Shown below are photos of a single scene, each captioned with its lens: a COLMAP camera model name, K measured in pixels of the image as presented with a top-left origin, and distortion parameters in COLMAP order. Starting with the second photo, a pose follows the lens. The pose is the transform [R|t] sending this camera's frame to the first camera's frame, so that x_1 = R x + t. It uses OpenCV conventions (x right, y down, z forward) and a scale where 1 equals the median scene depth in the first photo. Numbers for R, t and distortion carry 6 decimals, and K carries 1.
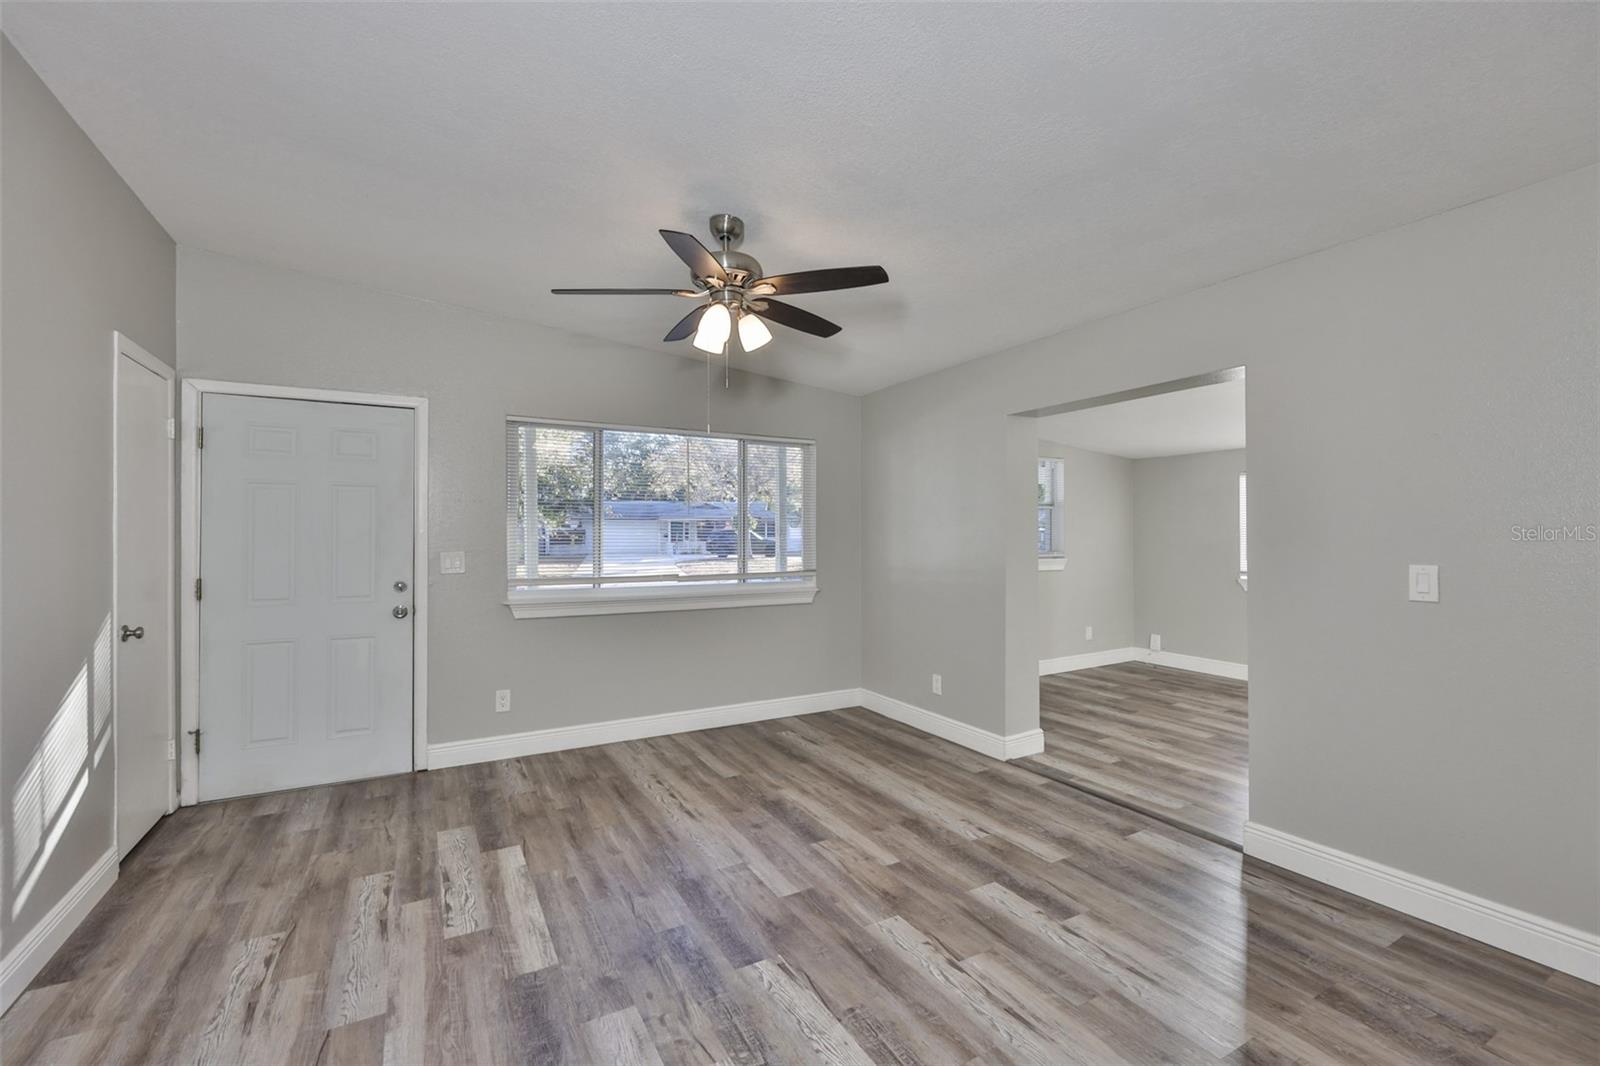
lens RADIAL K [[671.6, 0, 796.7], [0, 671.6, 528.0], [0, 0, 1]] dist [-0.000741, 0.000103]
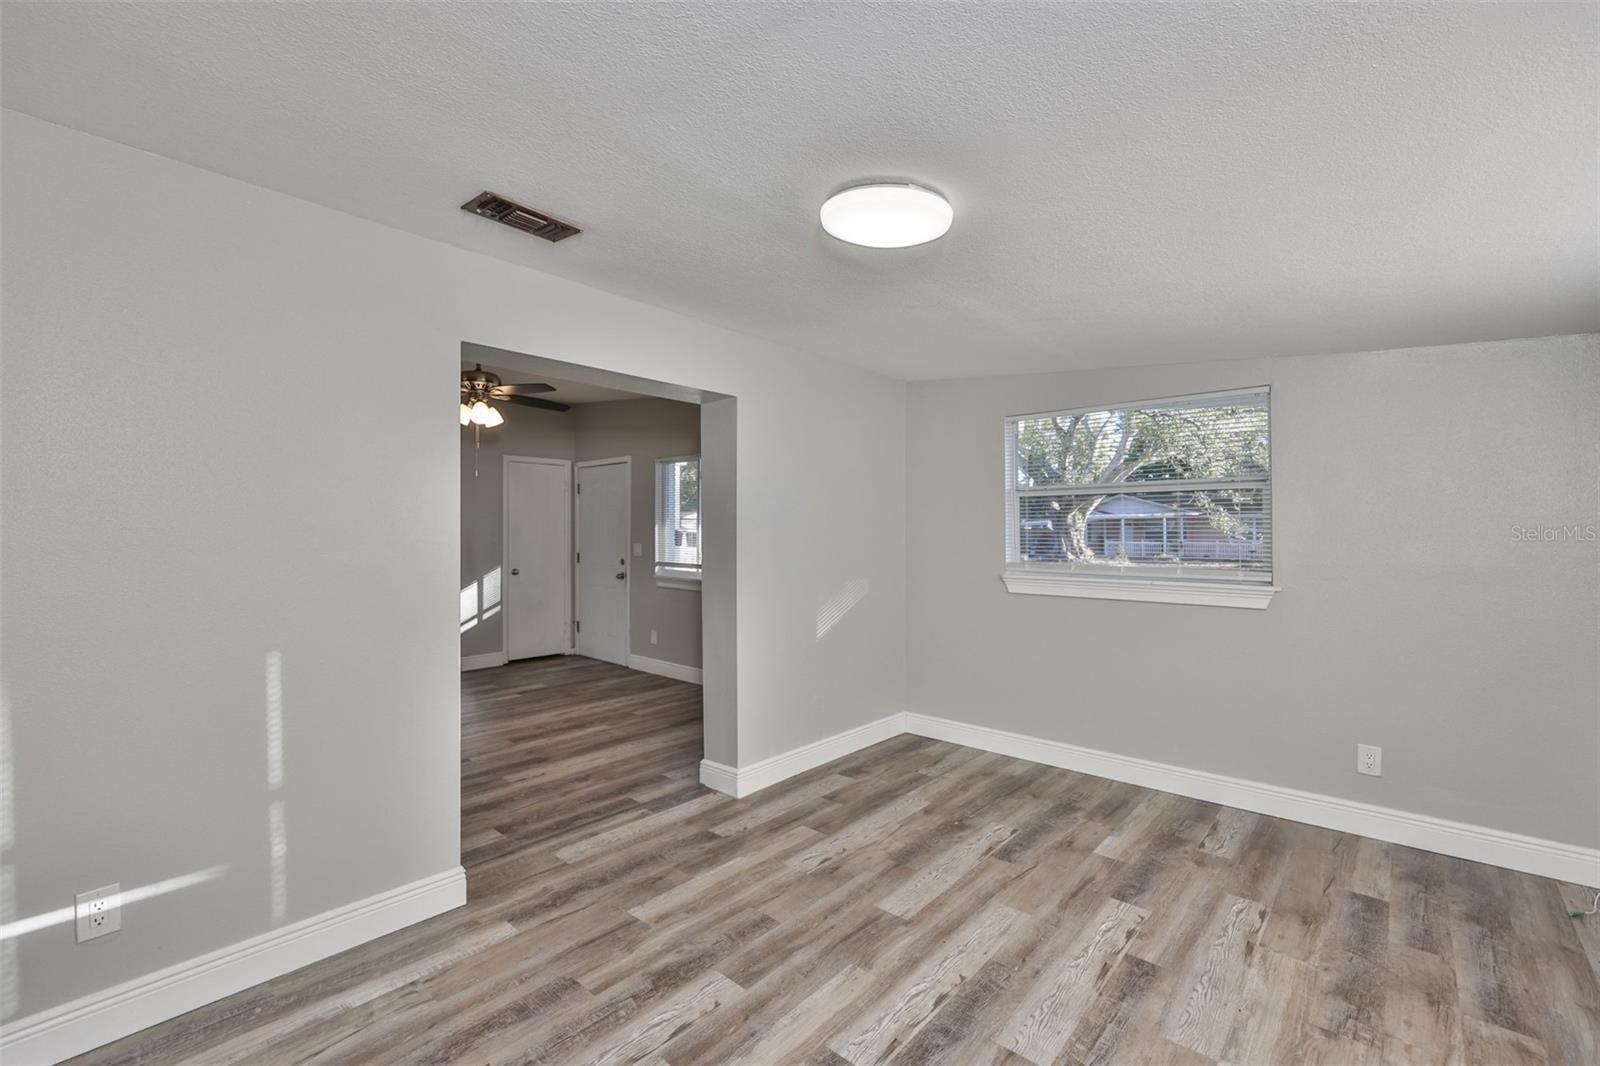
lens RADIAL K [[671.6, 0, 796.7], [0, 671.6, 528.0], [0, 0, 1]] dist [-0.000741, 0.000103]
pose [[0.316960, -0.006844, -0.948414, 1.570821], [0.008242, 0.999956, -0.004461, 0.010032], [0.948403, -0.006403, 0.317002, 1.089089]]
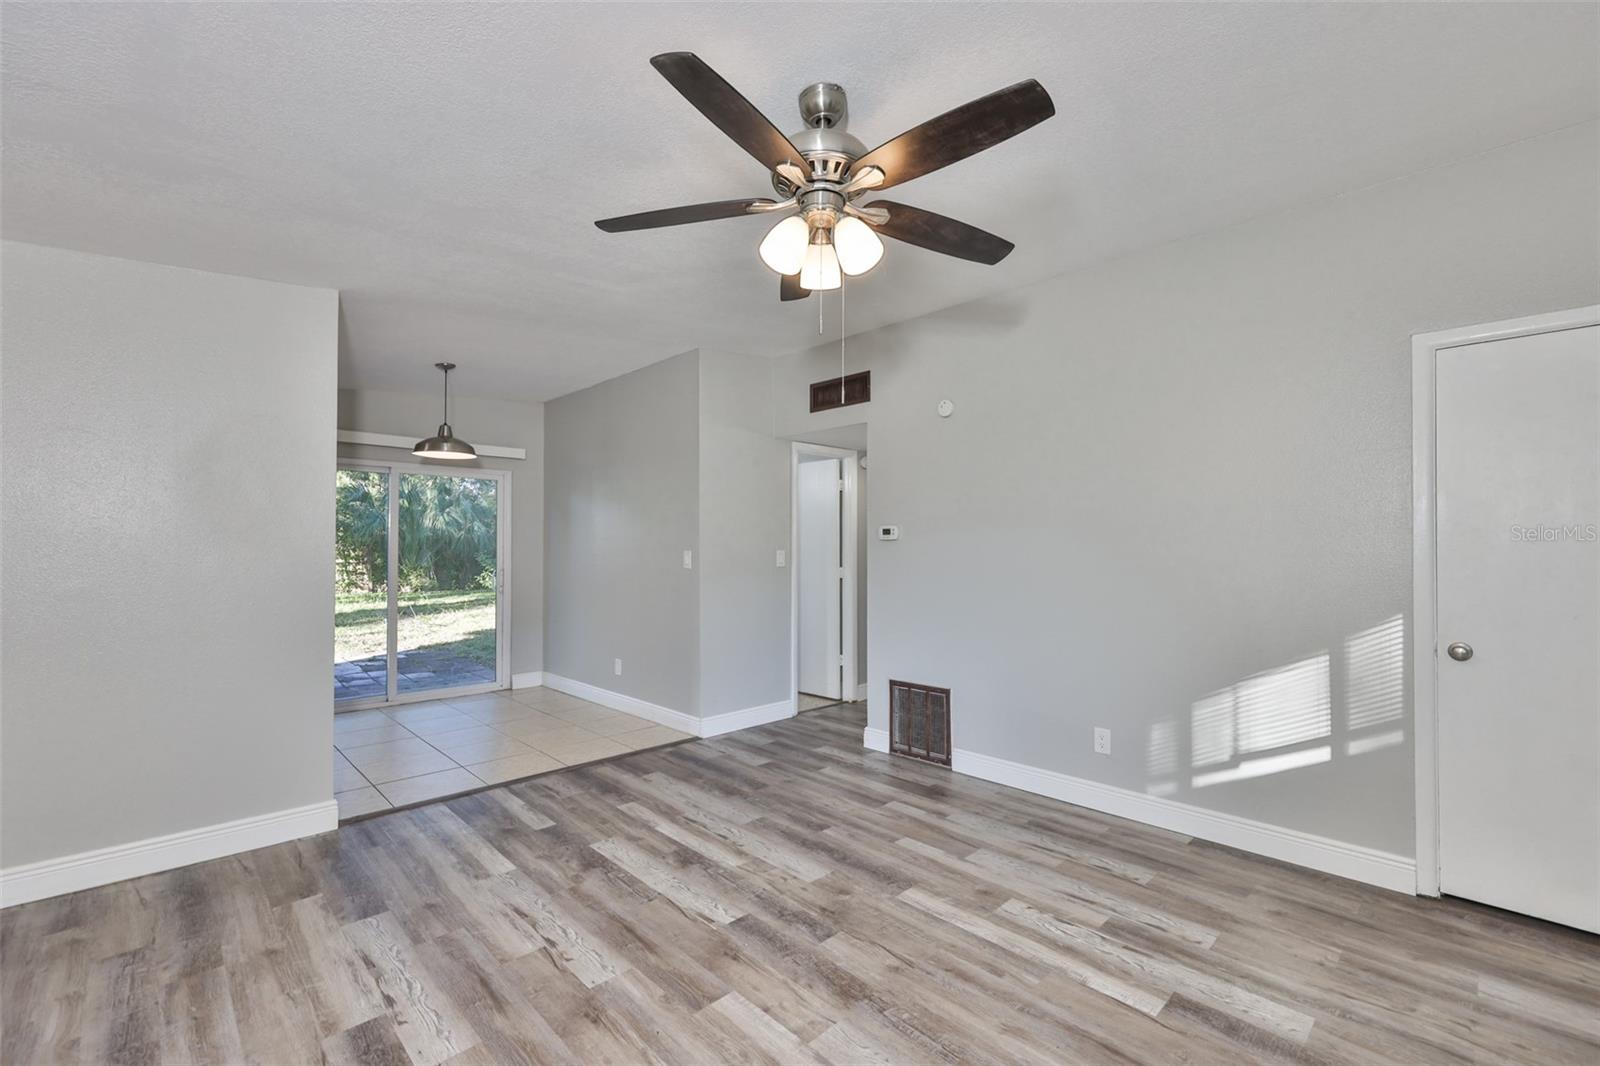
lens RADIAL K [[677.3, 0, 805.7], [0, 677.3, 541.3], [0, 0, 1]] dist [-0.002253, -0.000153]
pose [[-0.963241, 0.002558, -0.268627, 0.089592], [0.006582, 0.999879, -0.014081, 0.014390], [0.268559, -0.015331, -0.963141, 1.490493]]
